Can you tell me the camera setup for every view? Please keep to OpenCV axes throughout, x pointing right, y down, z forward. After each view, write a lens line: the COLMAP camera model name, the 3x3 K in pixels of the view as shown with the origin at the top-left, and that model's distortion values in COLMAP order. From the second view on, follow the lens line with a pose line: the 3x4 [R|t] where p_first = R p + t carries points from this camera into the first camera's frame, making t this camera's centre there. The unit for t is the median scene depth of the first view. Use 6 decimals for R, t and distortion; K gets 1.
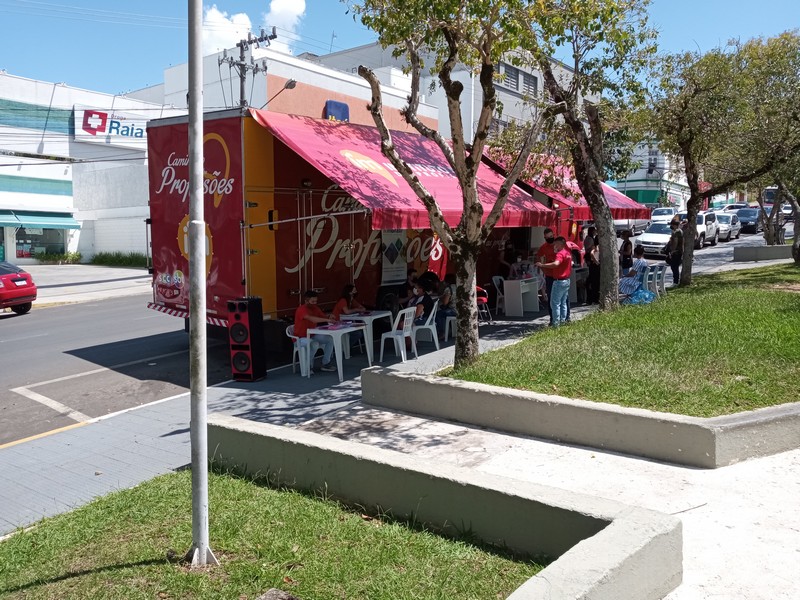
lens RADIAL K [[682.0, 0, 400.0], [0, 682.0, 300.0], [0, 0, 1]] dist [0.003630, -0.004094]
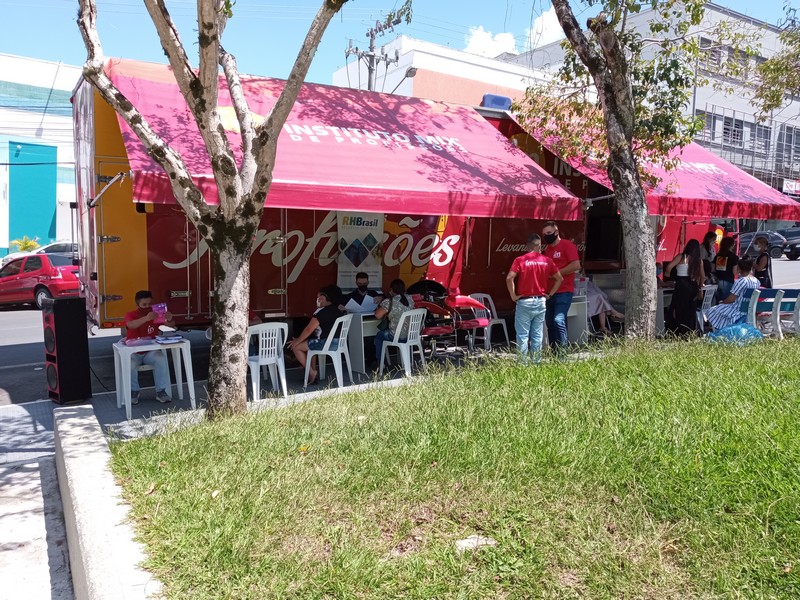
lens RADIAL K [[682.0, 0, 400.0], [0, 682.0, 300.0], [0, 0, 1]] dist [0.003630, -0.004094]
pose [[0.935099, 0.057062, -0.349763, 0.292335], [-0.064700, 0.997853, -0.010183, -0.010892], [0.348430, 0.032152, 0.936783, 0.298971]]
